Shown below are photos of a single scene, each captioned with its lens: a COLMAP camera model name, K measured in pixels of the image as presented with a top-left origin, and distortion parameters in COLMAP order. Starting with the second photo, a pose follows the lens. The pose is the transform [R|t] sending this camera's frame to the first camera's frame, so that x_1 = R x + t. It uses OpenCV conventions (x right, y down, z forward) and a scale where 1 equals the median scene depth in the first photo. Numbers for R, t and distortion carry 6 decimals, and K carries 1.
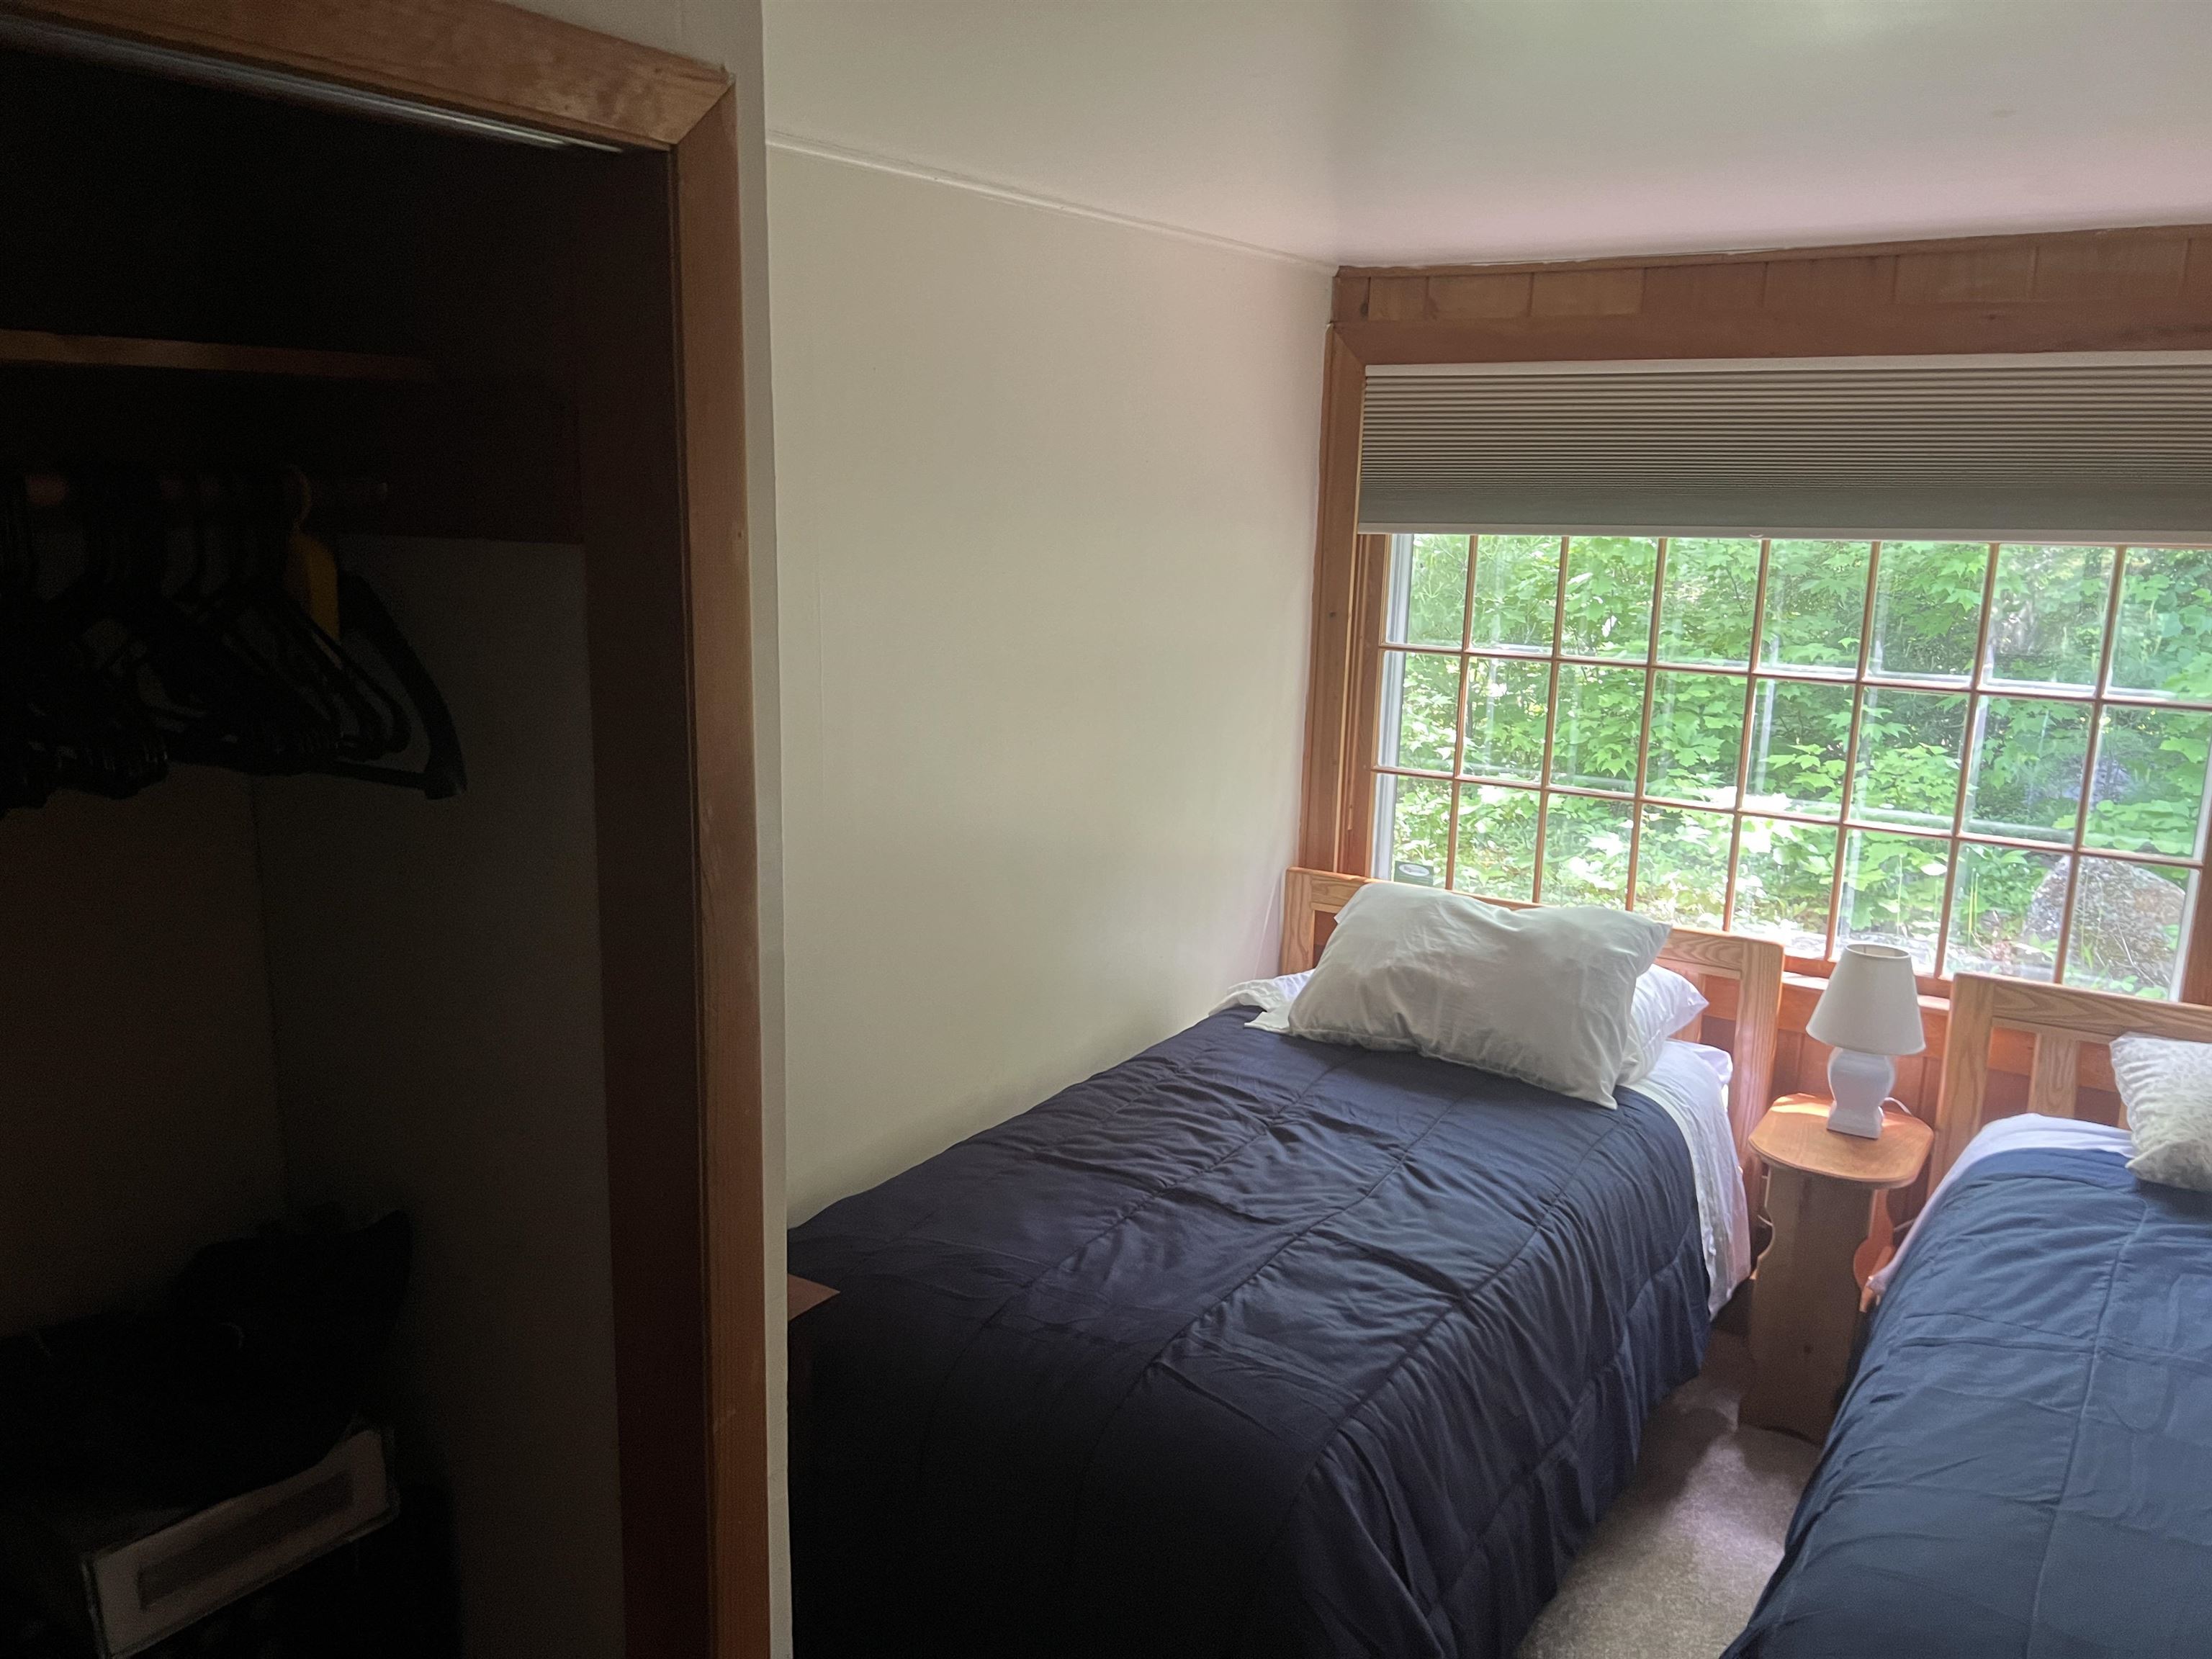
lens RADIAL K [[1662.9, 0, 1110.6], [0, 1662.9, 837.5], [0, 0, 1]] dist [0.037343, -0.057952]
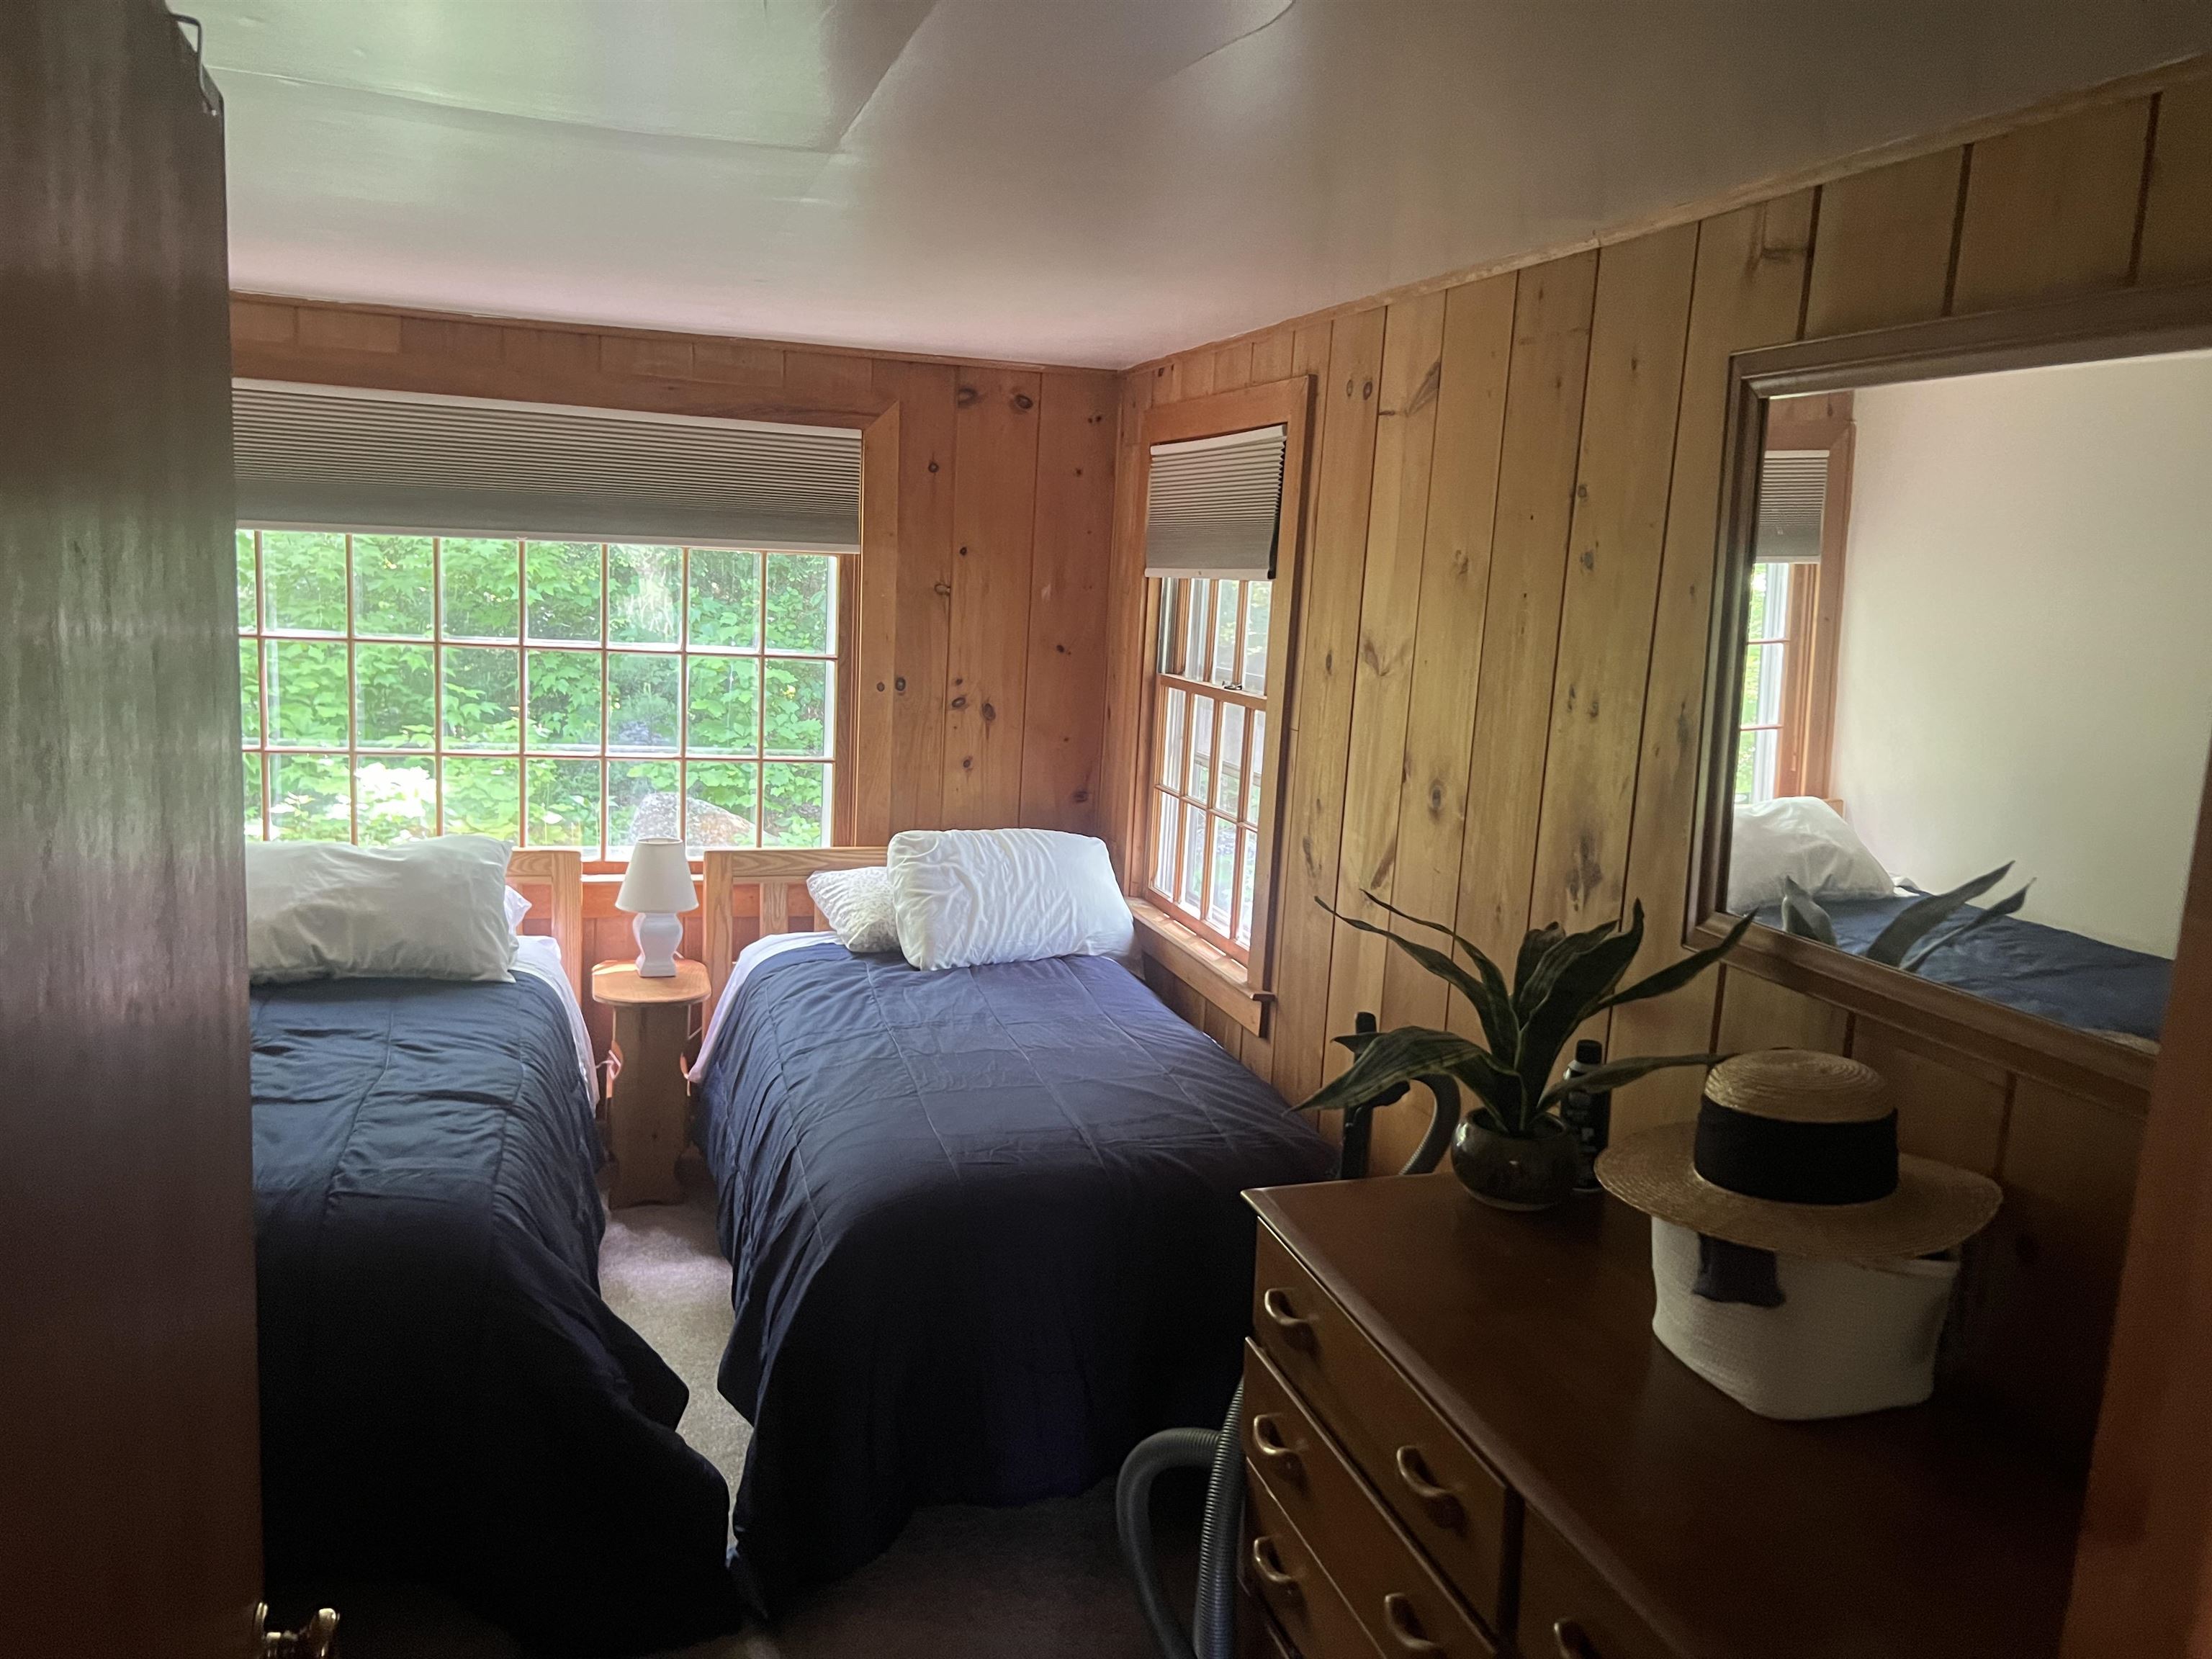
lens RADIAL K [[1662.9, 0, 1110.6], [0, 1662.9, 837.5], [0, 0, 1]] dist [0.037343, -0.057952]
pose [[0.639684, -0.116093, 0.759821, -0.356034], [0.118288, 0.991621, 0.051925, 0.038154], [-0.759482, 0.056662, 0.648056, -0.181918]]
